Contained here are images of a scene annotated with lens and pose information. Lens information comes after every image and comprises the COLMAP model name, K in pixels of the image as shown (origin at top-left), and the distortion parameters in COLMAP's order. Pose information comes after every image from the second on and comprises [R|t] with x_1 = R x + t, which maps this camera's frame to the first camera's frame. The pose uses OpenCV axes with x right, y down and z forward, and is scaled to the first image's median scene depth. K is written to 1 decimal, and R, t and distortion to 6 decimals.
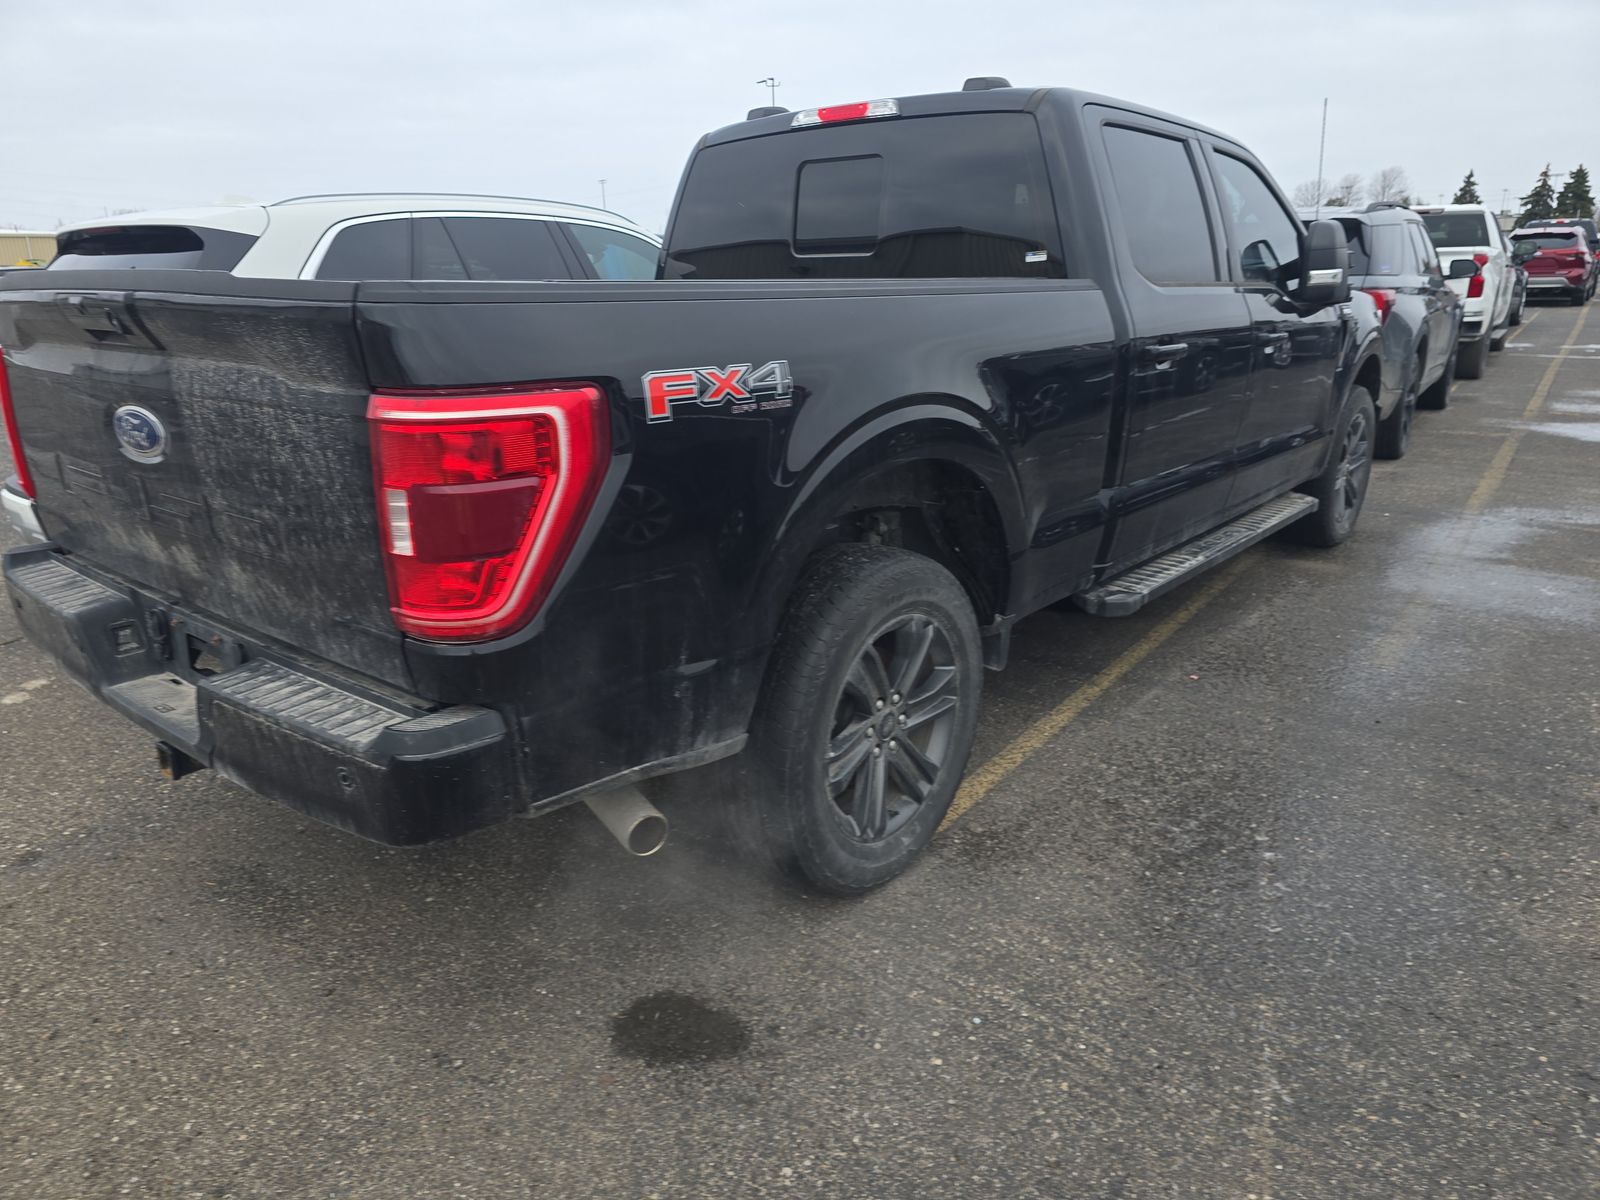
lens RADIAL K [[1097.8, 0, 792.4], [0, 1097.8, 609.8], [0, 0, 1]] dist [0.060873, -0.058149]
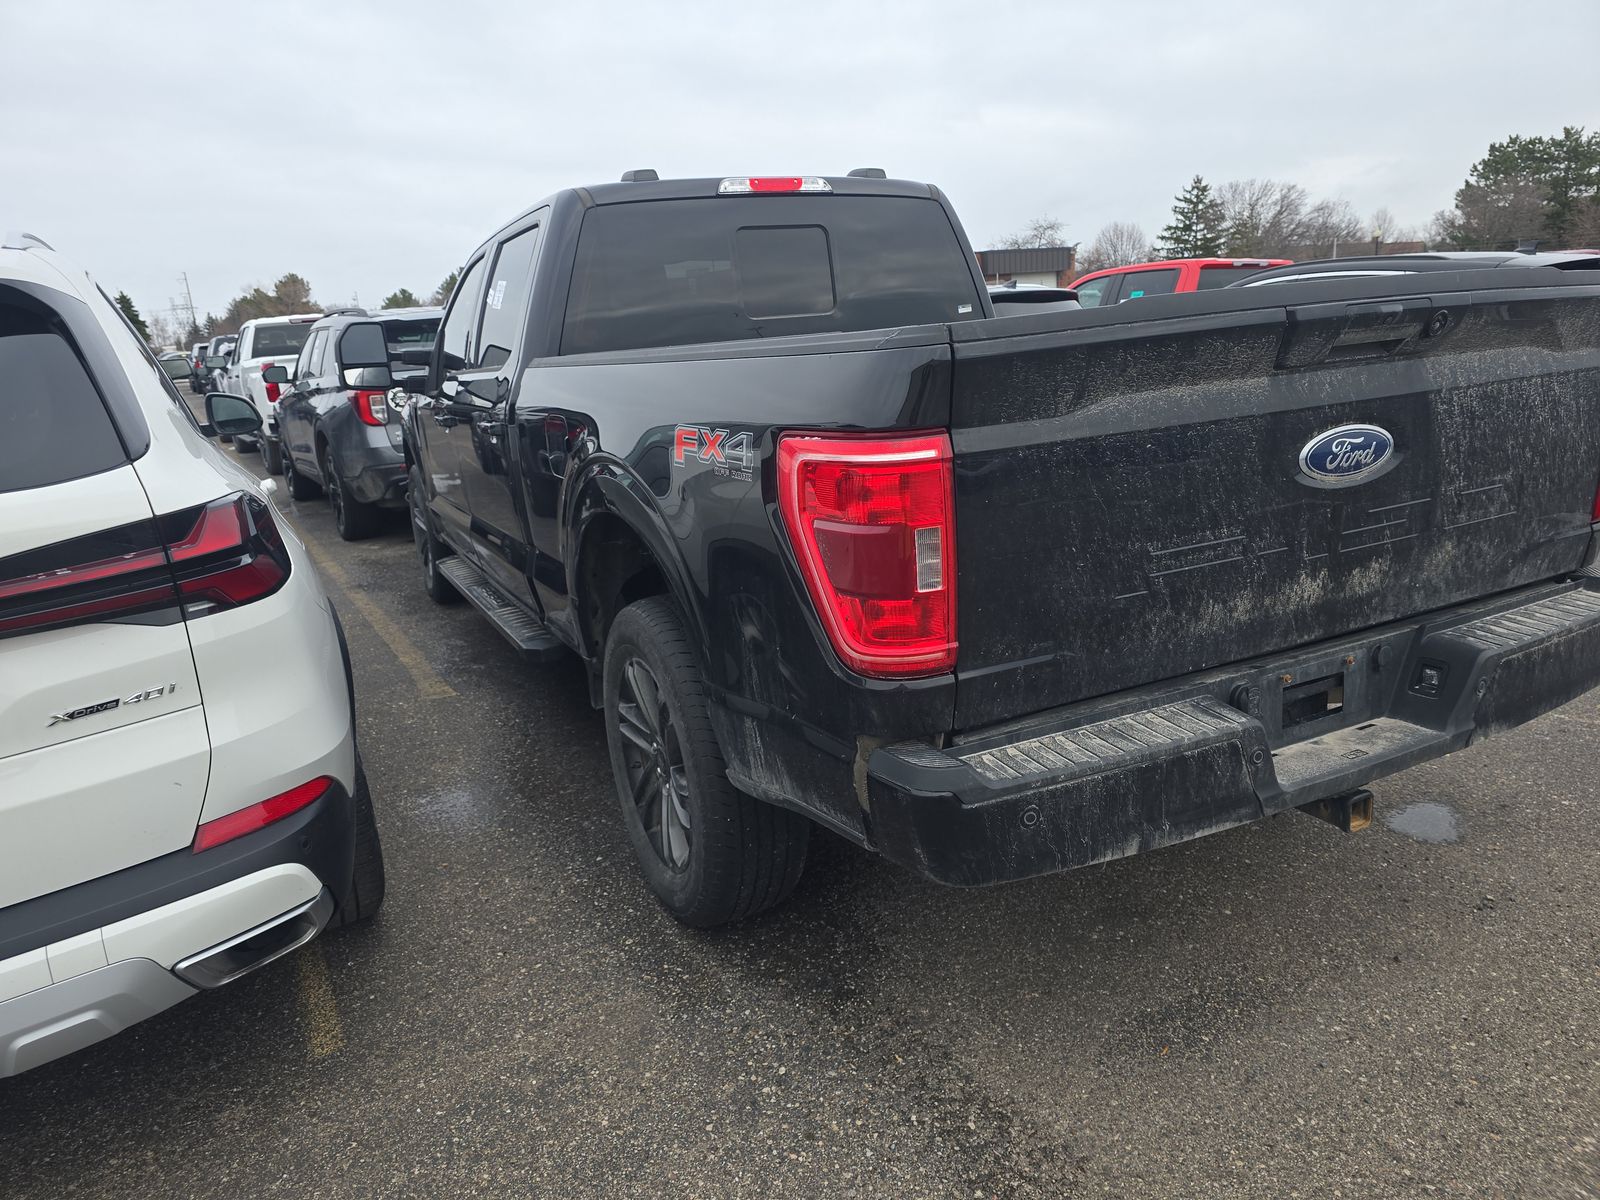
lens RADIAL K [[1097.8, 0, 802.4], [0, 1097.8, 602.1], [0, 0, 1]] dist [0.060873, -0.058149]
pose [[0.382481, -0.238116, 0.892754, -1.269781], [0.334324, 0.936418, 0.106529, -0.230827], [-0.861357, 0.257724, 0.437770, 0.797923]]
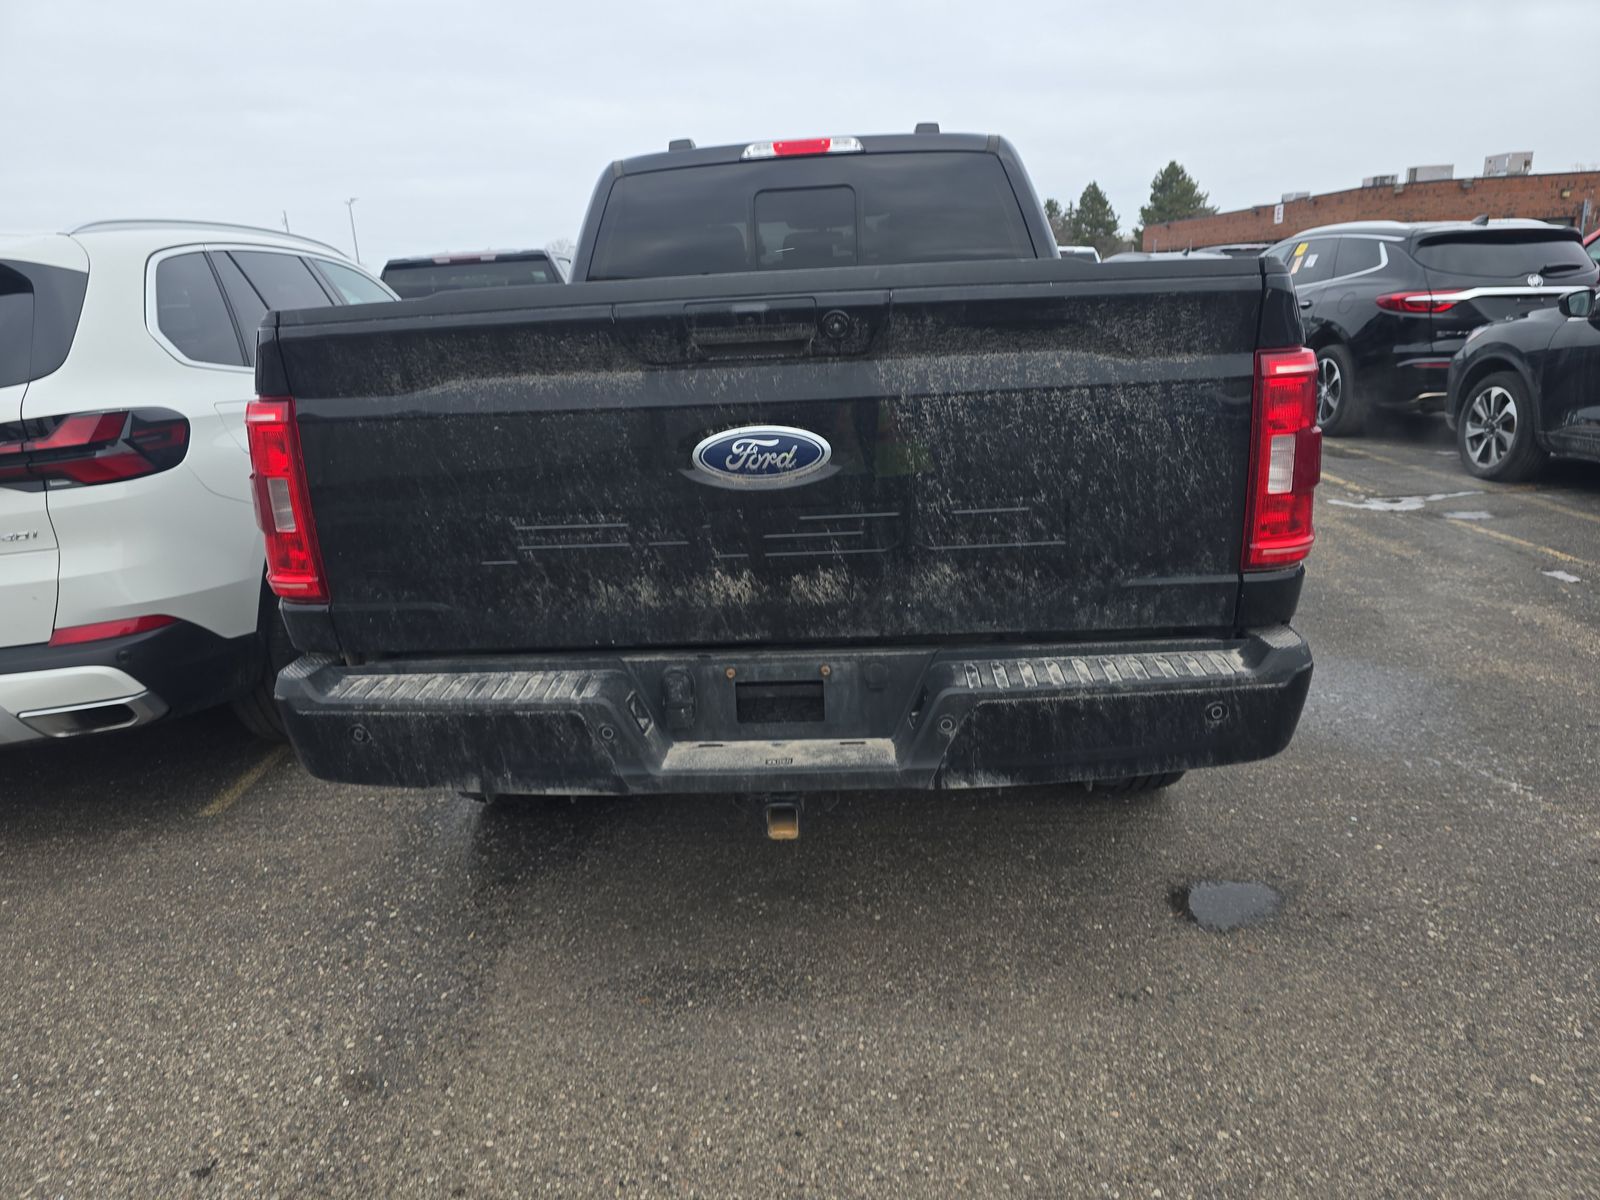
lens RADIAL K [[1097.8, 0, 793.3], [0, 1097.8, 605.6], [0, 0, 1]] dist [0.060873, -0.058149]
pose [[0.795357, -0.190759, 0.575342, -0.869890], [0.218772, 0.975550, 0.021019, -0.042453], [-0.565284, 0.109151, 0.817643, 0.210773]]
